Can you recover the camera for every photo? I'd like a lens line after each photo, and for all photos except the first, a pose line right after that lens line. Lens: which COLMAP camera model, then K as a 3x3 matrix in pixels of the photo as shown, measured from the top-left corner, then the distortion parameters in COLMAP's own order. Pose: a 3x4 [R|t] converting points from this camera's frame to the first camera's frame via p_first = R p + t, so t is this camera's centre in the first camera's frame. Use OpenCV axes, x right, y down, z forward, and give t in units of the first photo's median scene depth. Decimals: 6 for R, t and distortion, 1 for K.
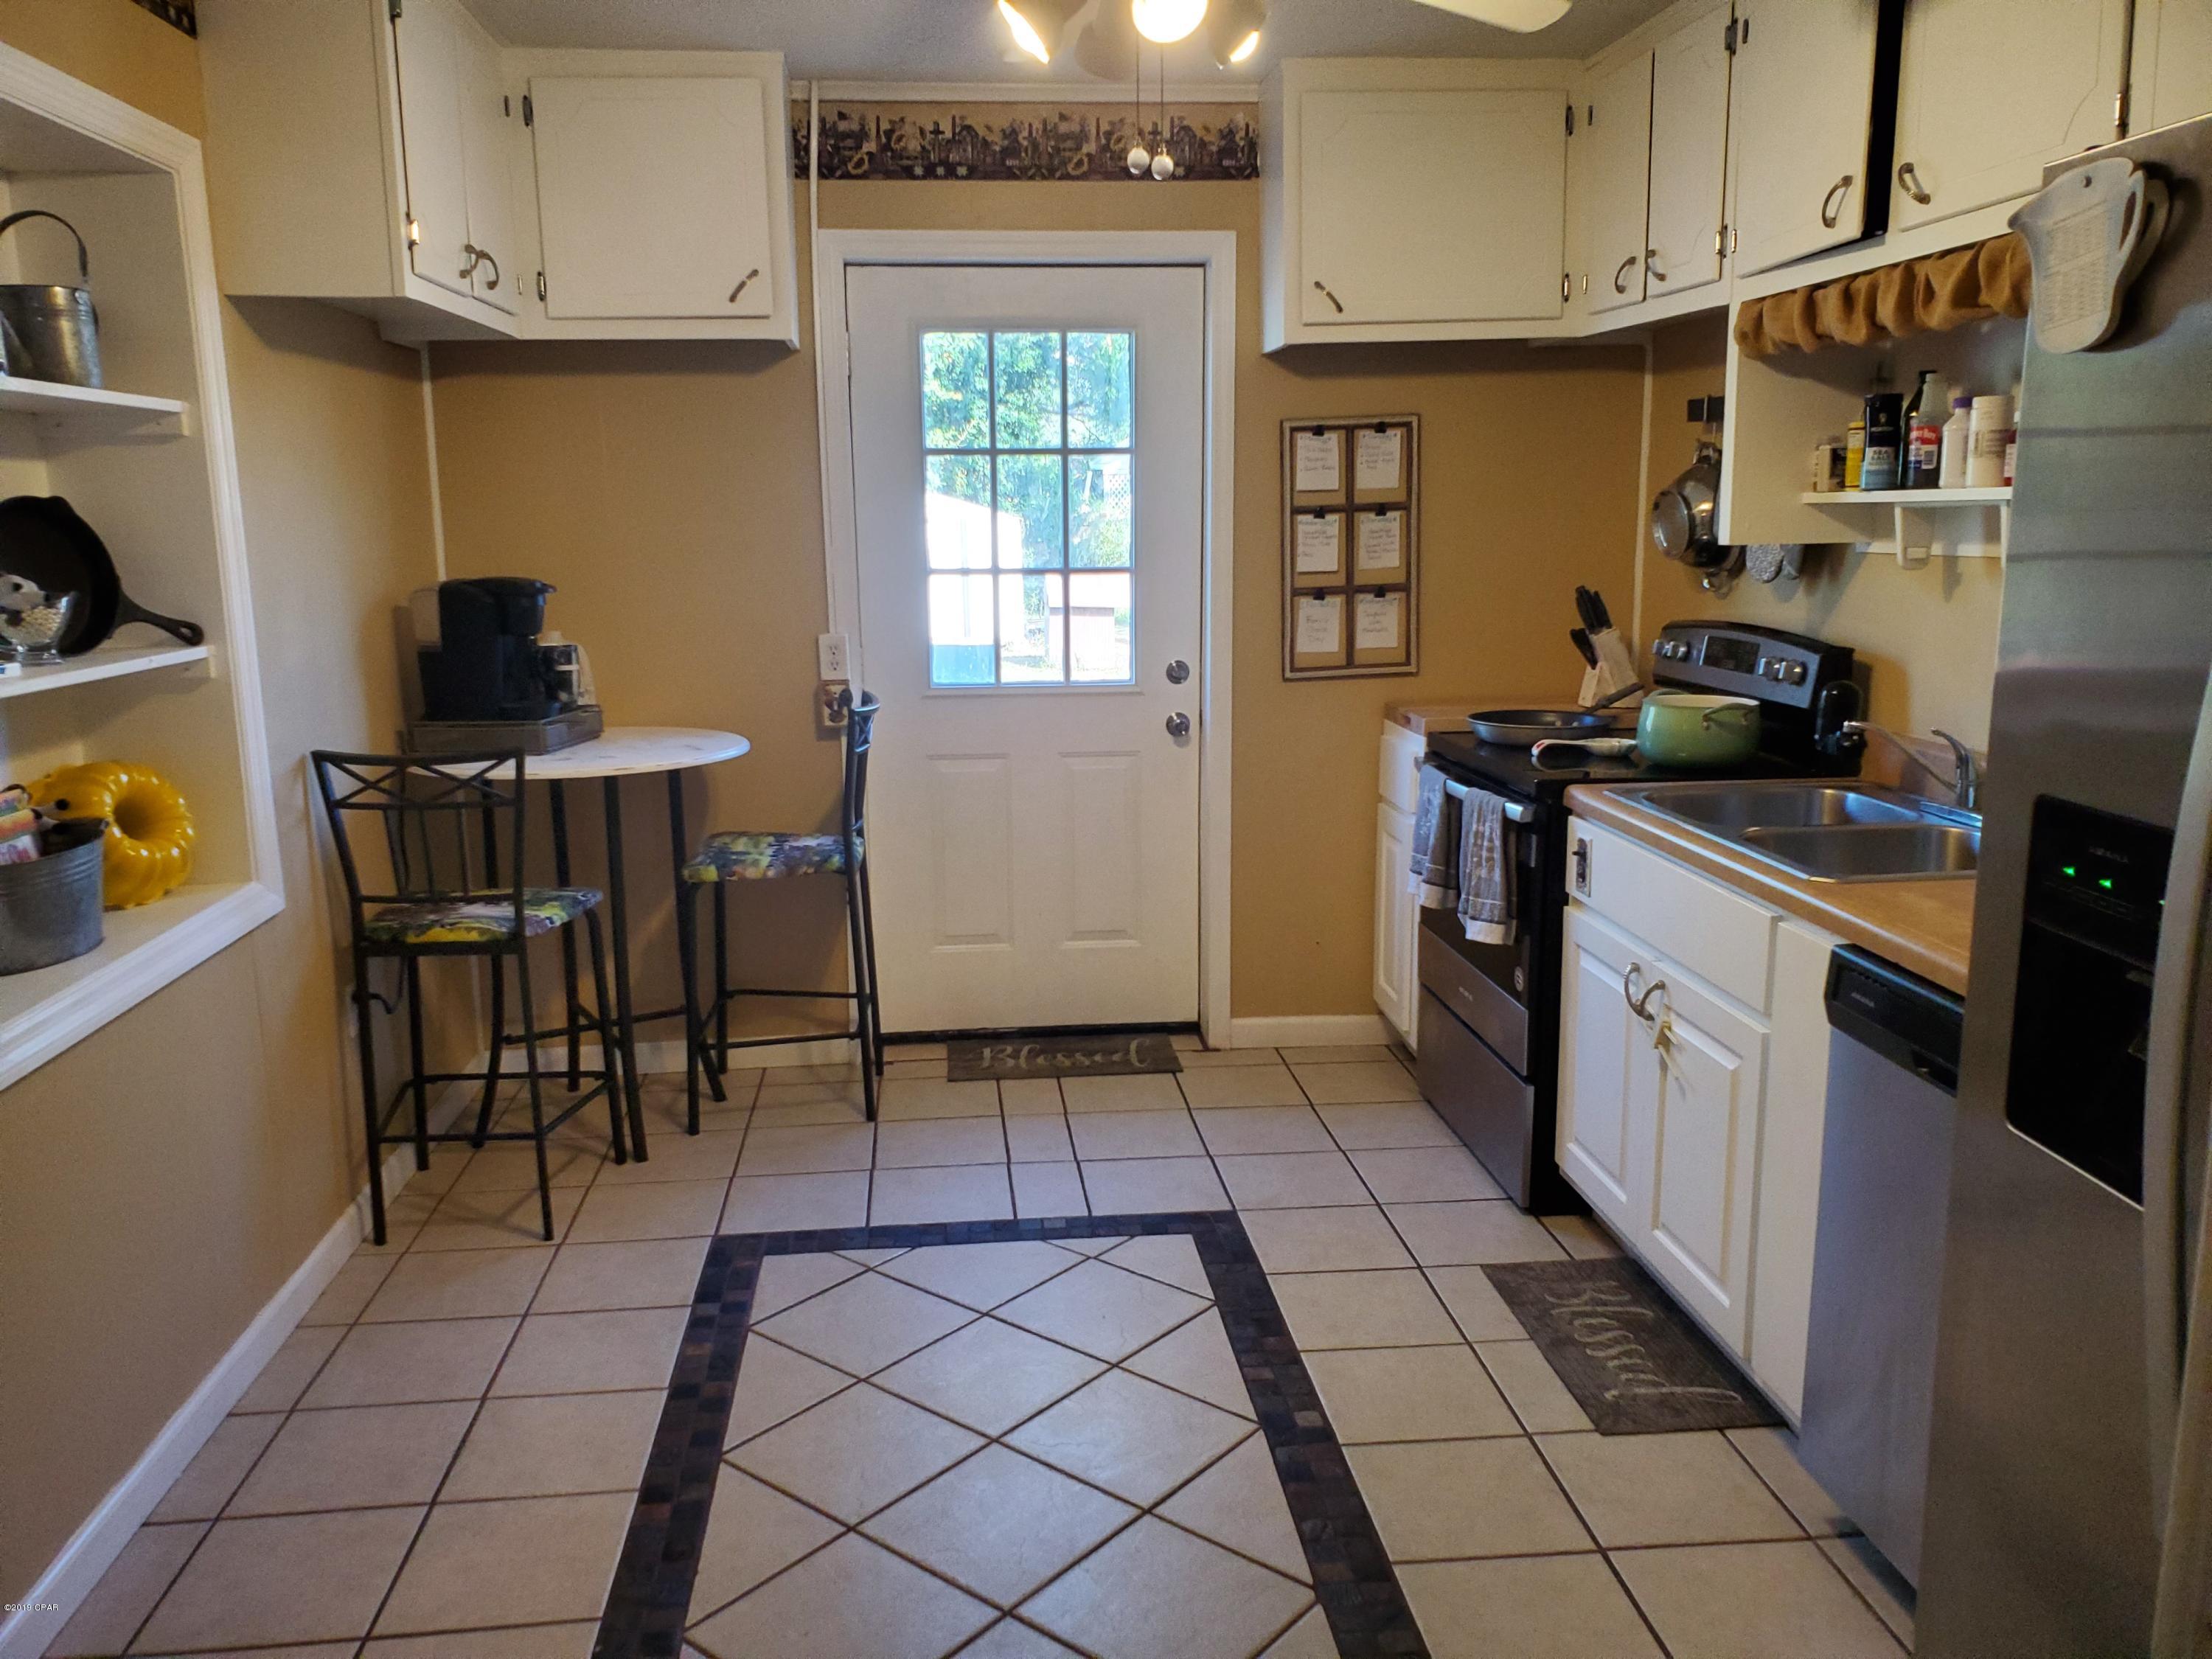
lens RADIAL K [[1757.7, 0, 1102.0], [0, 1757.7, 885.0], [0, 0, 1]] dist [0.037761, -0.047109]
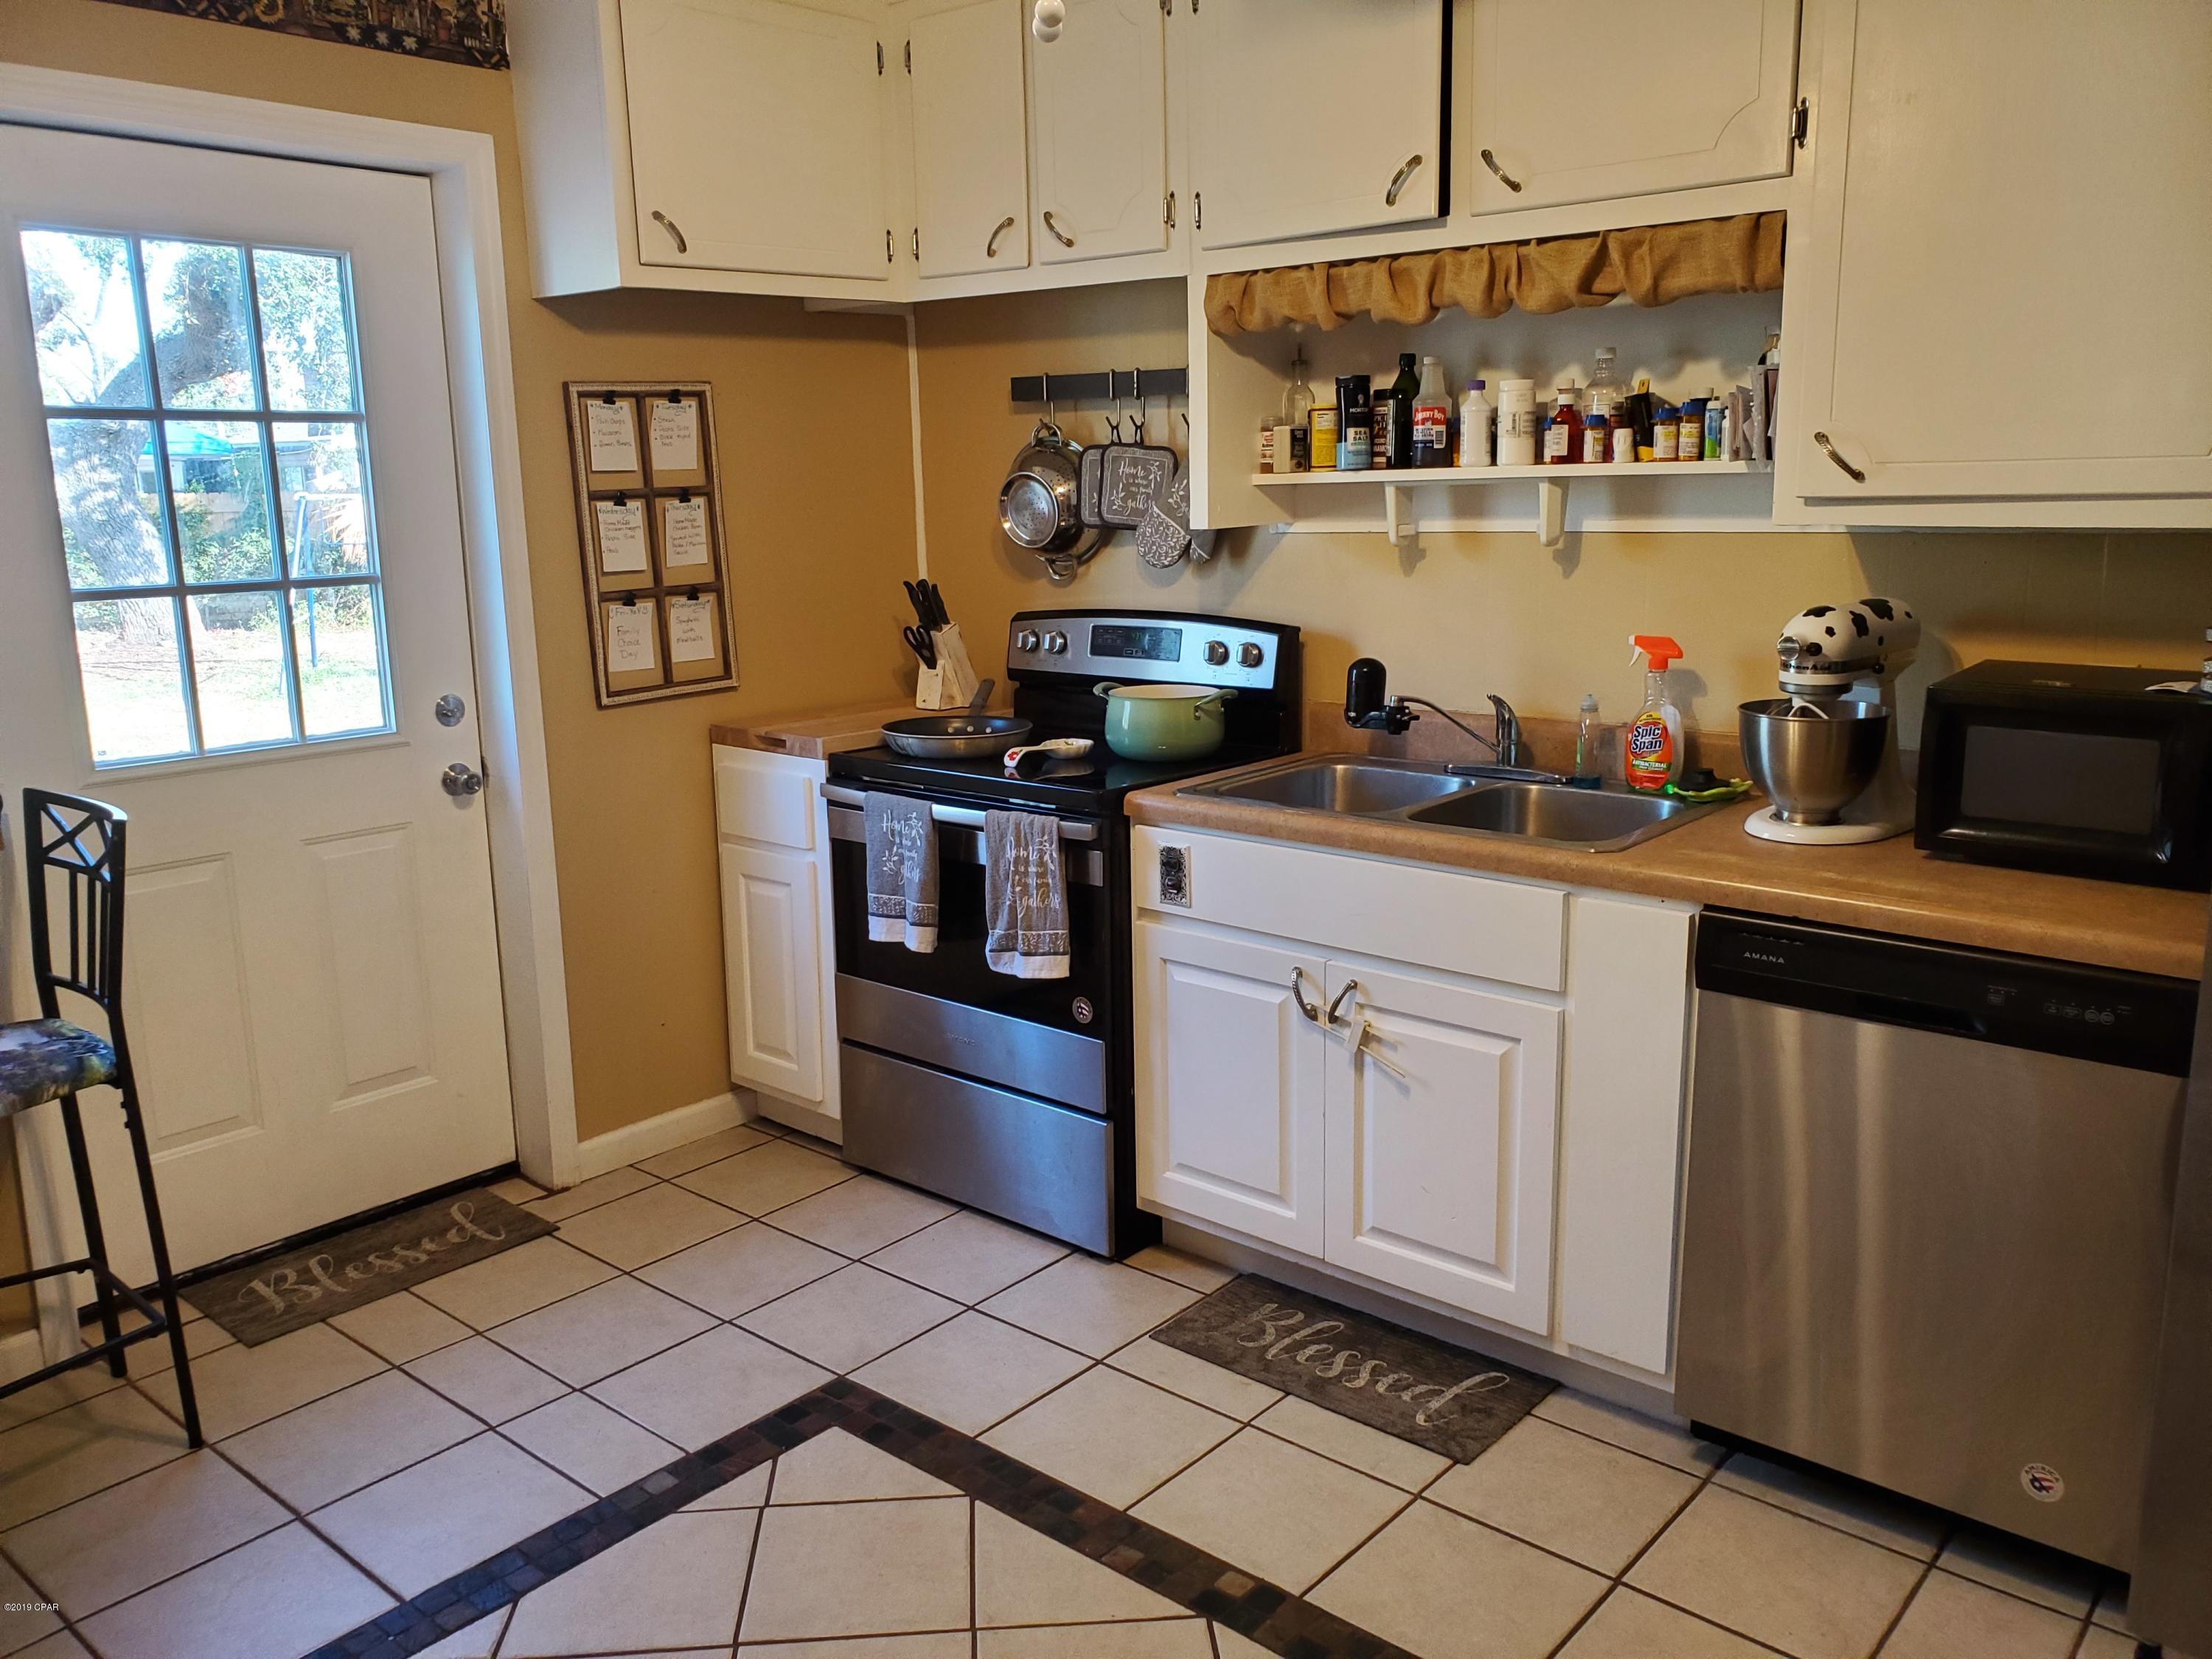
lens RADIAL K [[1757.7, 0, 1106.0], [0, 1757.7, 841.6], [0, 0, 1]] dist [0.037761, -0.047109]
pose [[0.711698, -0.144500, 0.687463, -0.305982], [0.157457, 0.986529, 0.044354, -0.059804], [-0.684612, 0.076679, 0.724863, 0.285299]]
